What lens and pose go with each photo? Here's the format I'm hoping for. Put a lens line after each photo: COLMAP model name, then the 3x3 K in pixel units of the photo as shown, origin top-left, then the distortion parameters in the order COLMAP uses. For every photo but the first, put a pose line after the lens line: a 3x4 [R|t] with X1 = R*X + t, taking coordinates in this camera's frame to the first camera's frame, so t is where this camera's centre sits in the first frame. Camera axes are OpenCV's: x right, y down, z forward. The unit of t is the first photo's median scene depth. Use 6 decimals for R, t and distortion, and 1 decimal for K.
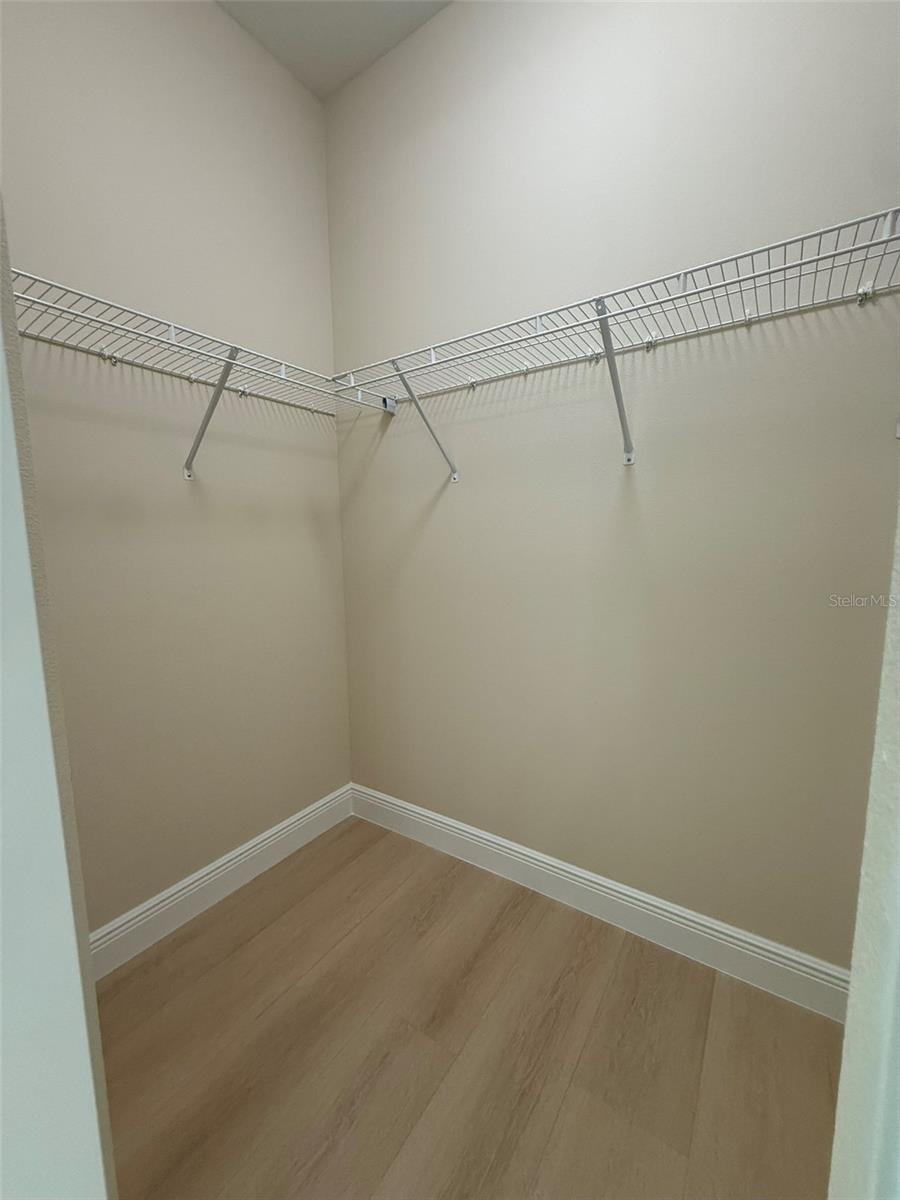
lens RADIAL K [[485.0, 0, 450.0], [0, 485.0, 600.0], [0, 0, 1]] dist [-0.000021, 0.000415]
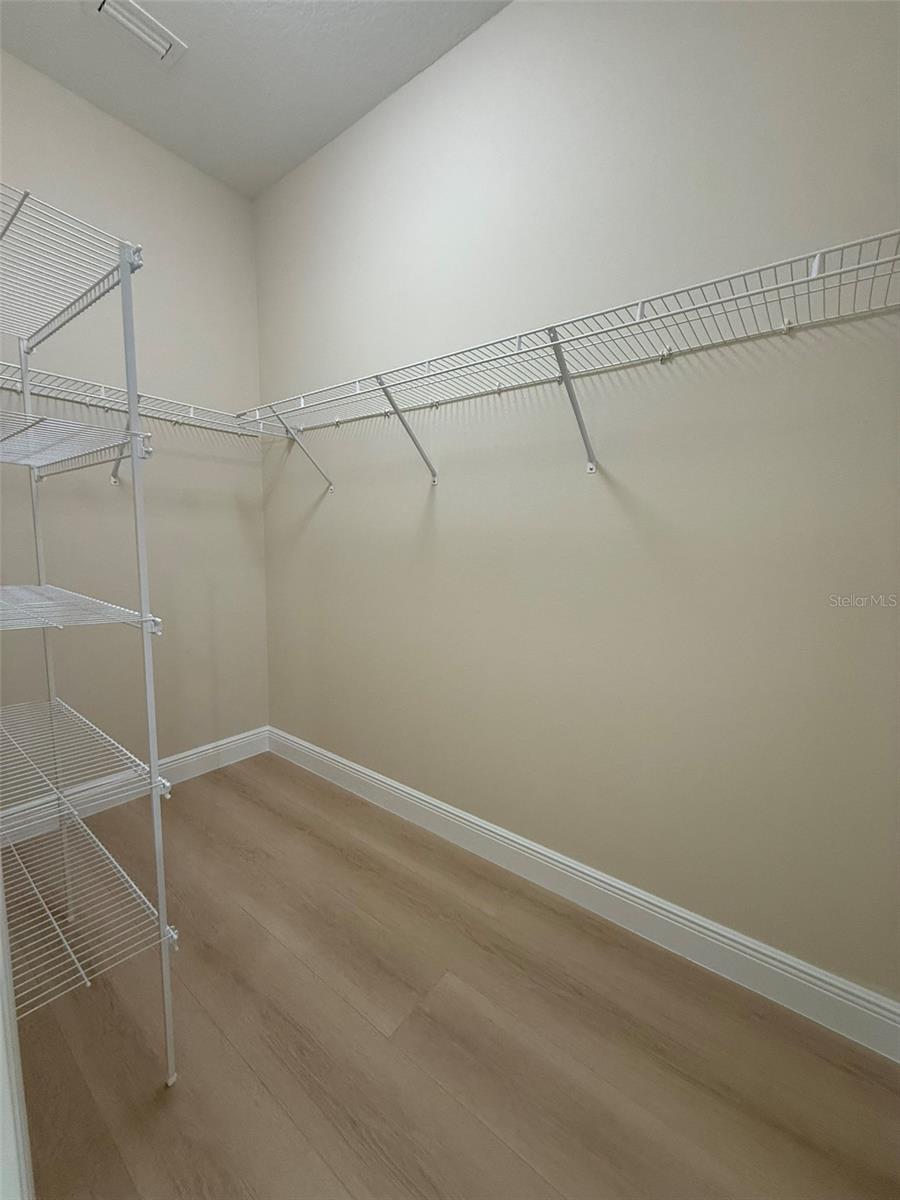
lens RADIAL K [[472.2, 0, 451.4], [0, 472.2, 589.3], [0, 0, 1]] dist [0.000025, -0.001048]
pose [[0.998633, 0.035715, -0.038154, 0.139723], [-0.036223, 0.999263, -0.012714, 0.009424], [0.037672, 0.014079, 0.999191, -0.097315]]
